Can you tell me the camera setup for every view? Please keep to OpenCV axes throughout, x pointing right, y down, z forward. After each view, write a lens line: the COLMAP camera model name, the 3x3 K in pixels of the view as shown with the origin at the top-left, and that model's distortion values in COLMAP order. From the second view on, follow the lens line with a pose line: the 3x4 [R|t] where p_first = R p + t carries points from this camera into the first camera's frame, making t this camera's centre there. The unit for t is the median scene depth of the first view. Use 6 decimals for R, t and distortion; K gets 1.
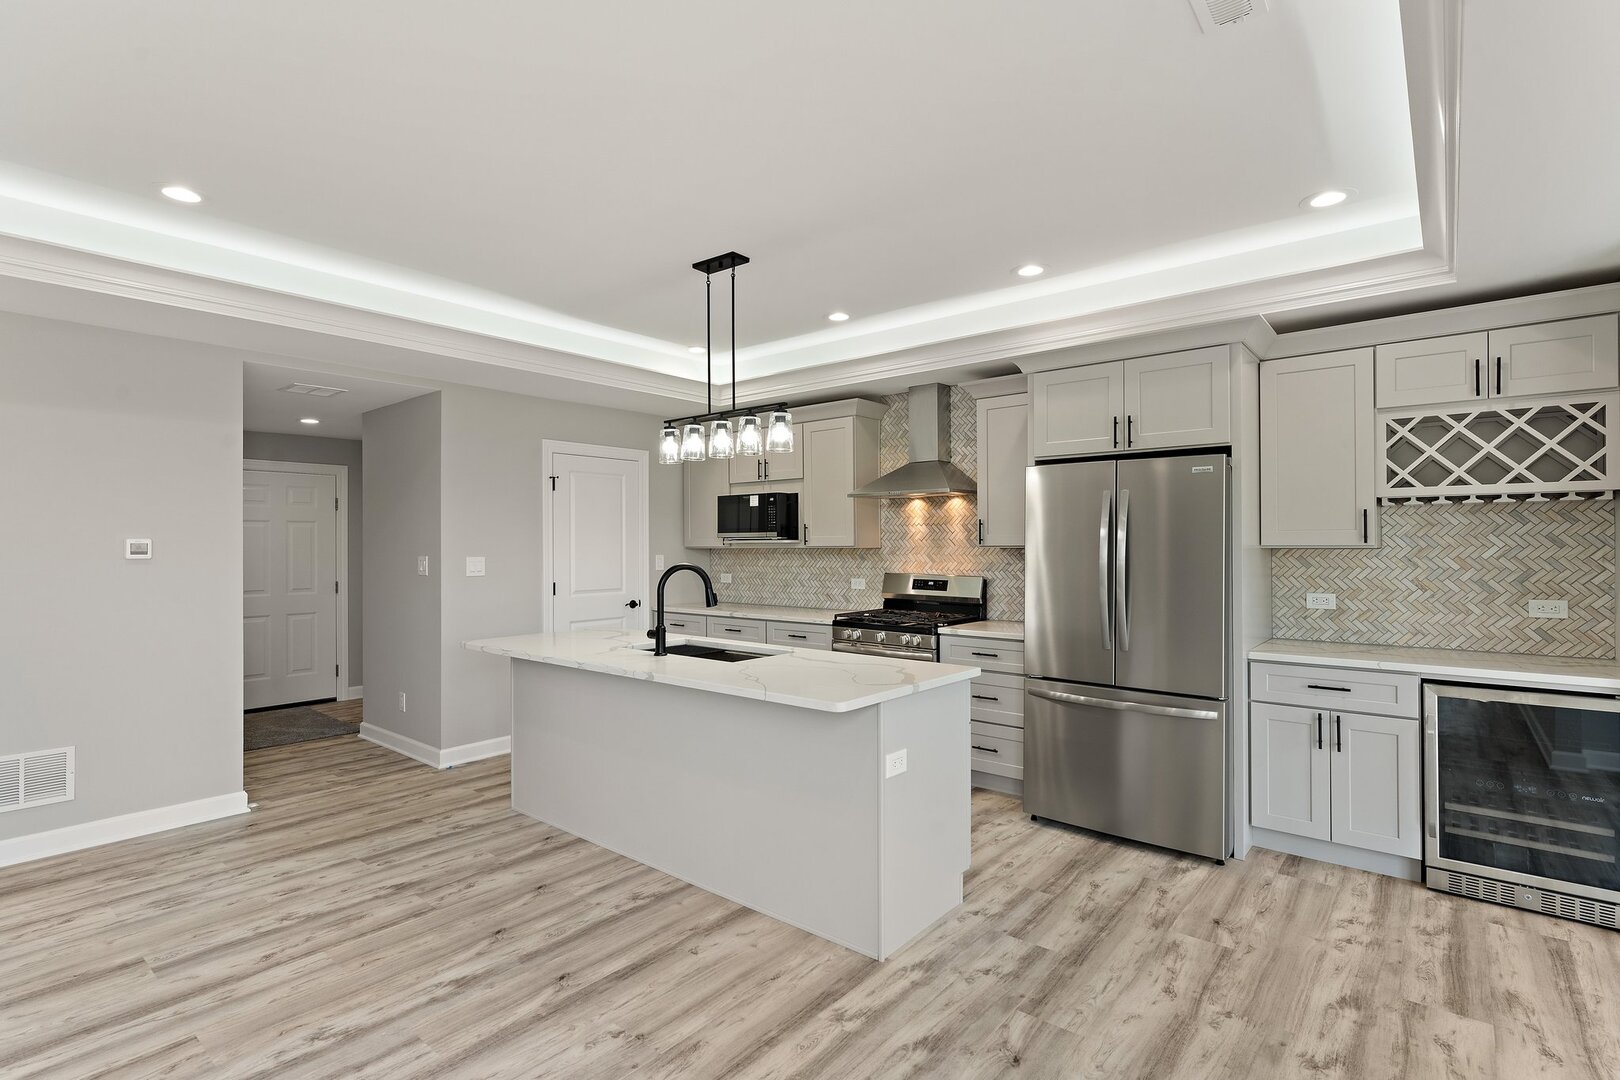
lens RADIAL K [[762.1, 0, 798.3], [0, 762.1, 546.1], [0, 0, 1]] dist [0.001300, -0.001572]
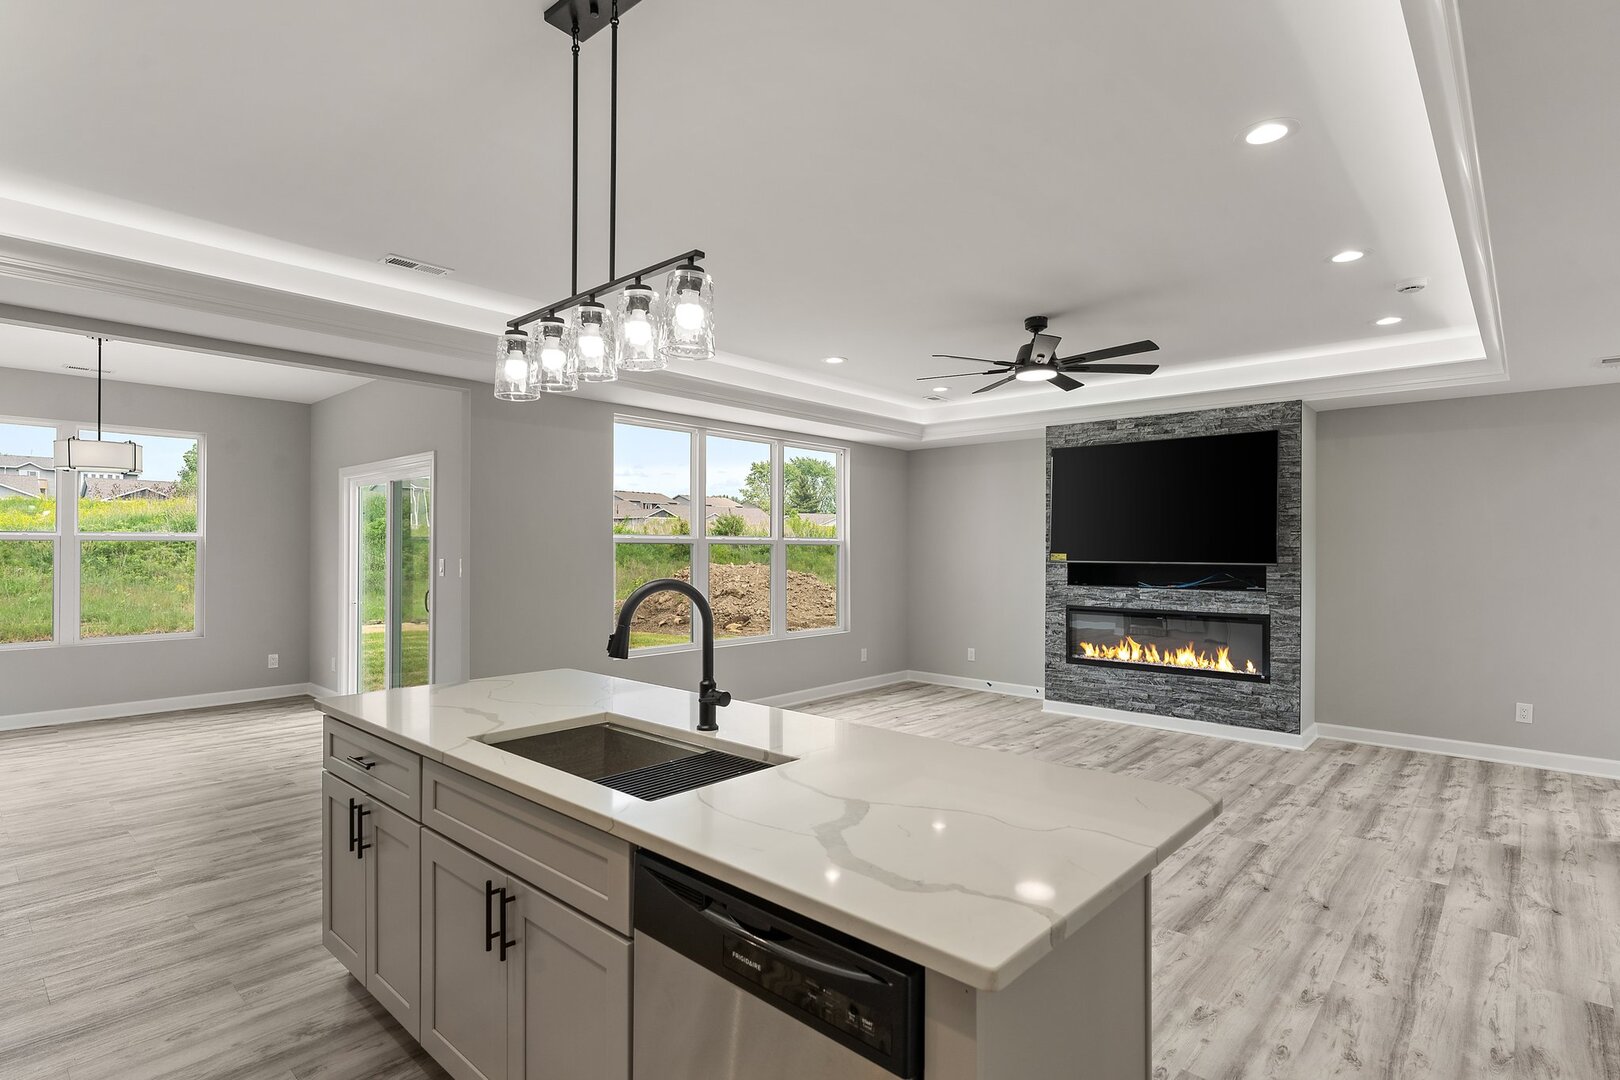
lens RADIAL K [[793.9, 0, 792.7], [0, 793.9, 547.4], [0, 0, 1]] dist [-0.001234, -0.000414]
pose [[-0.998365, 0.001175, 0.057148, -0.288002], [0.001135, 0.999999, -0.000734, -0.000760], [-0.057149, -0.000668, -0.998365, 1.640023]]
